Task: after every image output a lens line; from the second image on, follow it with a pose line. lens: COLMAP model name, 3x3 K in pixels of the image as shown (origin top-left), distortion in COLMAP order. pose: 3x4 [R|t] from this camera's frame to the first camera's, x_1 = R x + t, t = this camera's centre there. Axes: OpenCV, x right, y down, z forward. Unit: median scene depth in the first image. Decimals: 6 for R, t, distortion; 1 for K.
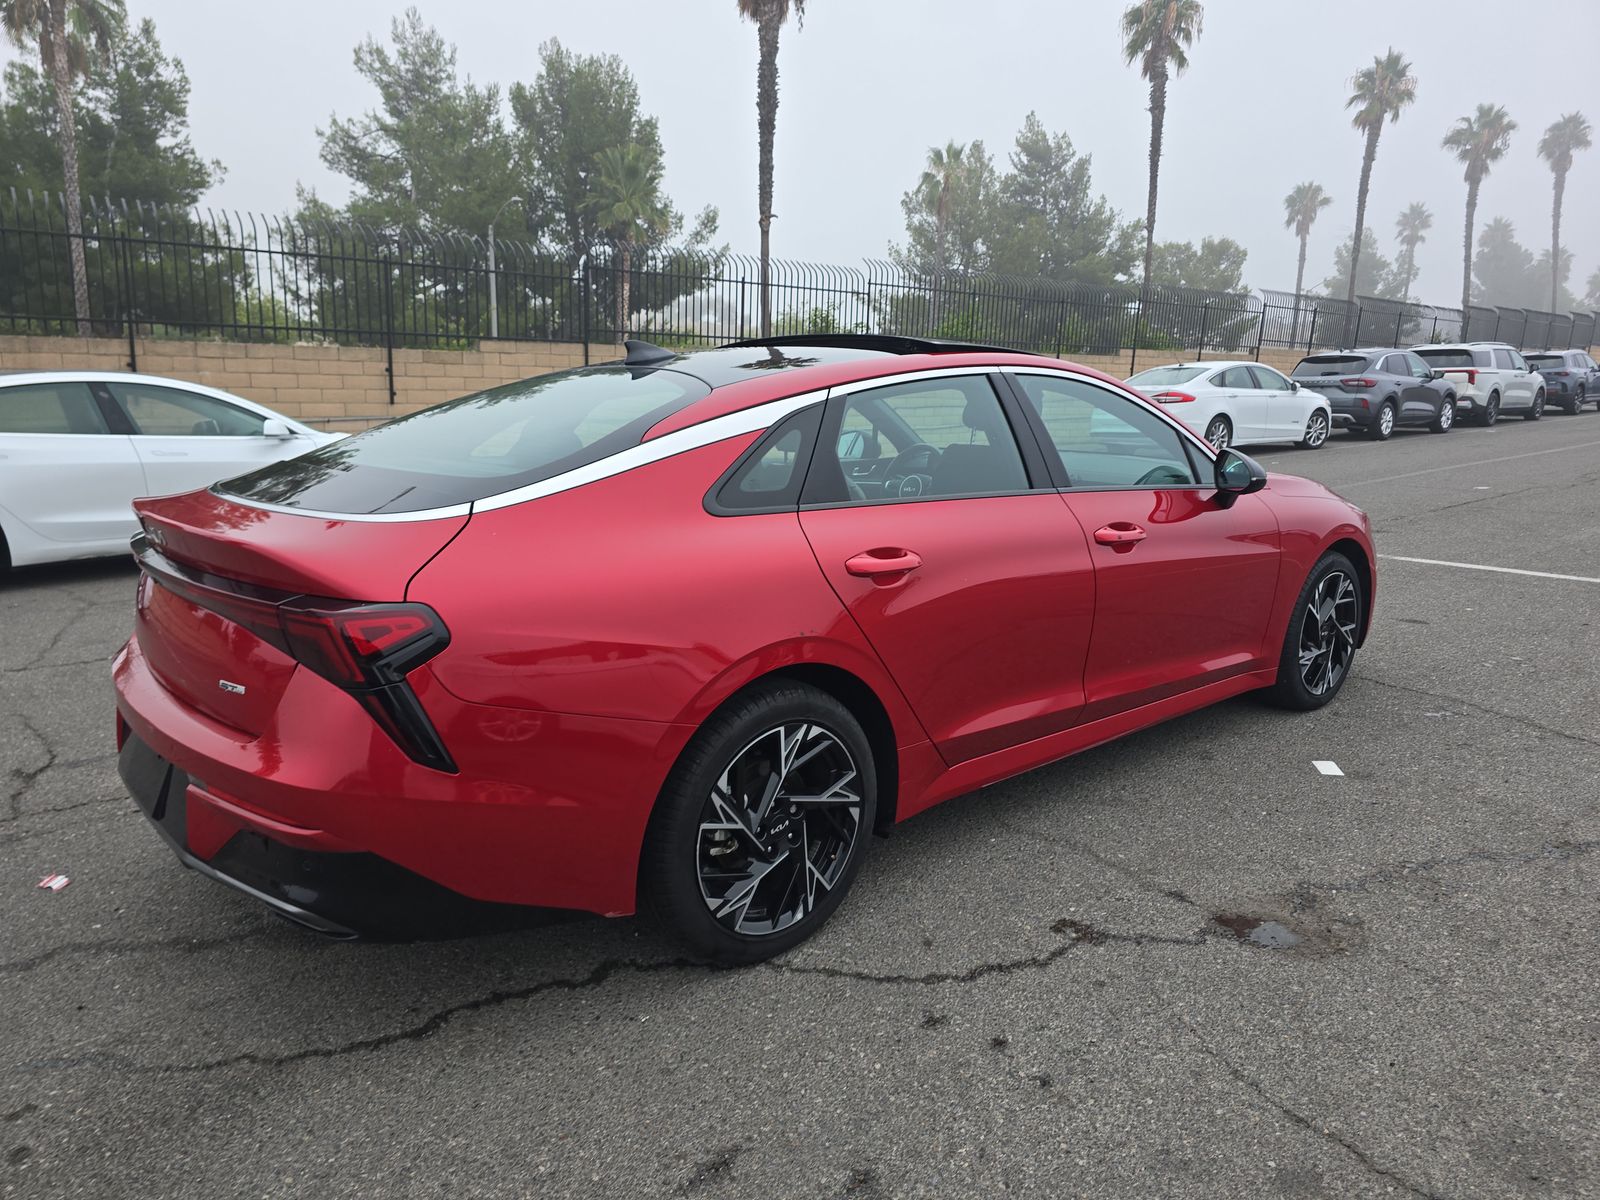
lens RADIAL K [[1105.7, 0, 776.0], [0, 1105.7, 636.4], [0, 0, 1]] dist [0.041692, -0.029160]
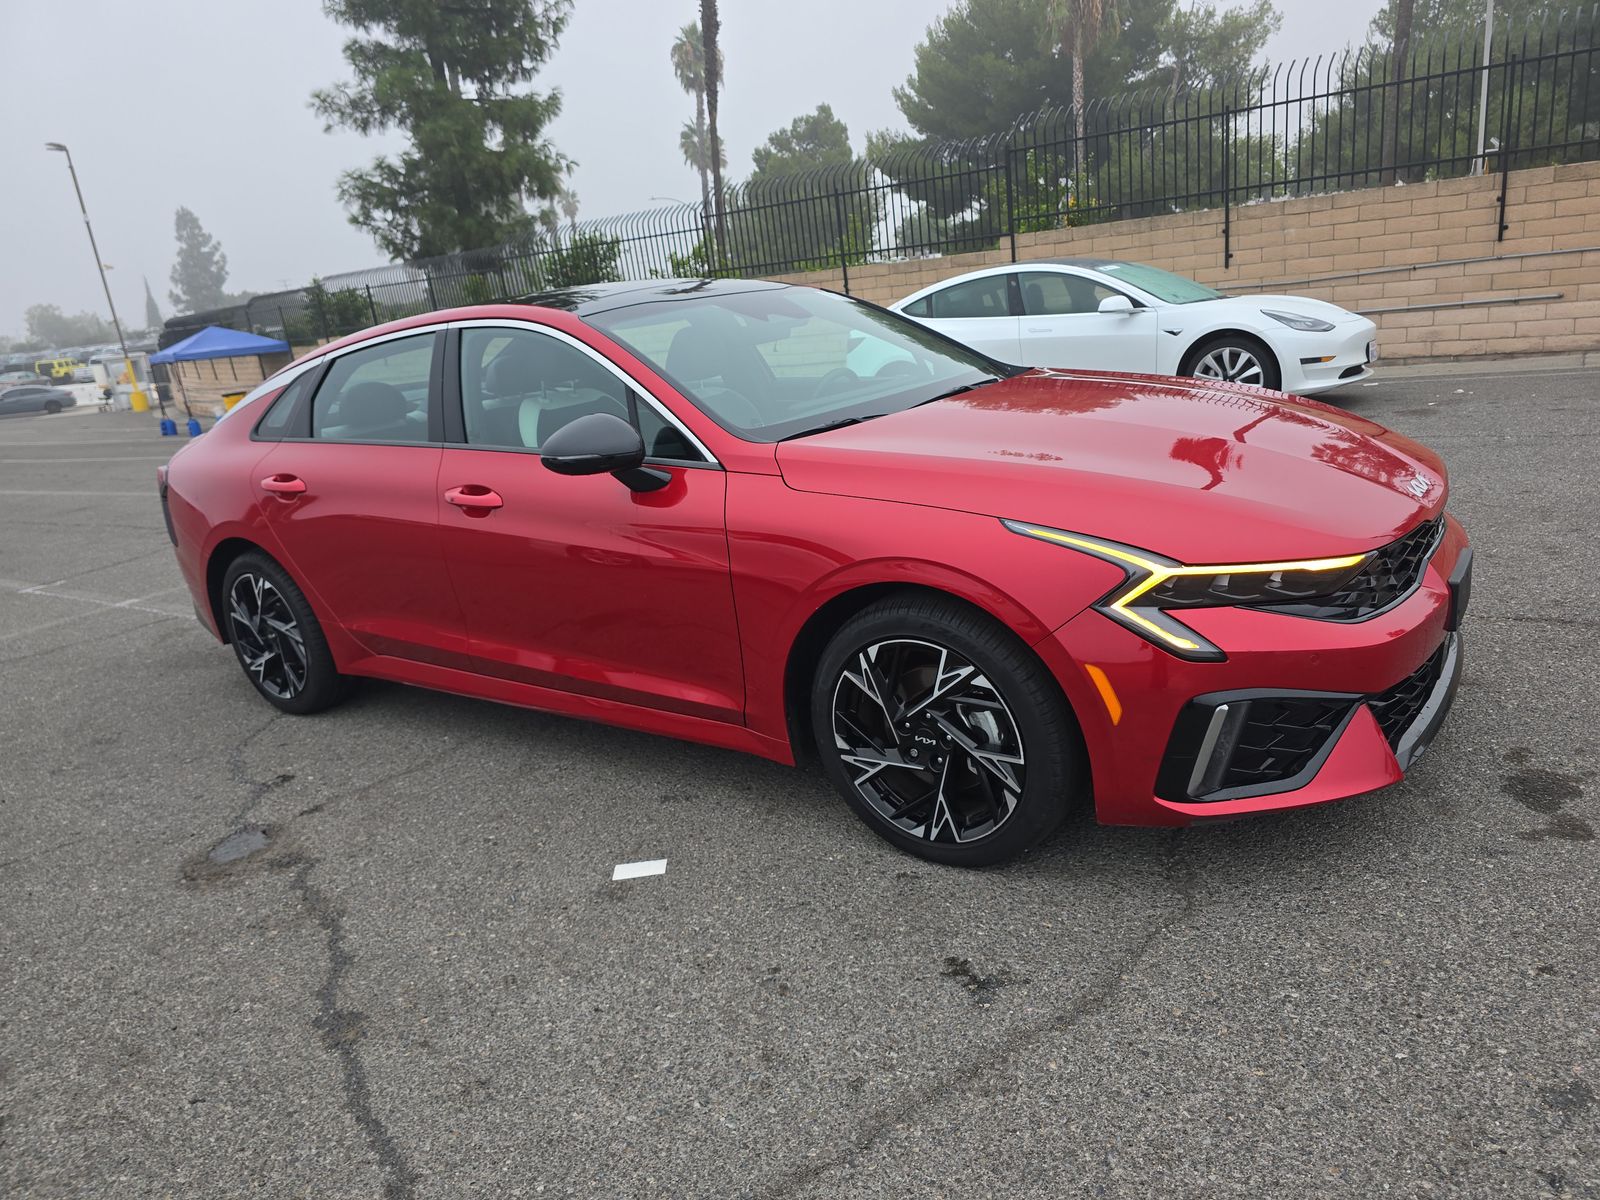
lens RADIAL K [[1105.7, 0, 810.1], [0, 1105.7, 610.4], [0, 0, 1]] dist [0.041692, -0.029160]
pose [[0.215054, 0.246130, -0.945077, 1.141568], [-0.111034, 0.967607, 0.226732, -0.214898], [0.970270, 0.056176, 0.235417, 0.920449]]
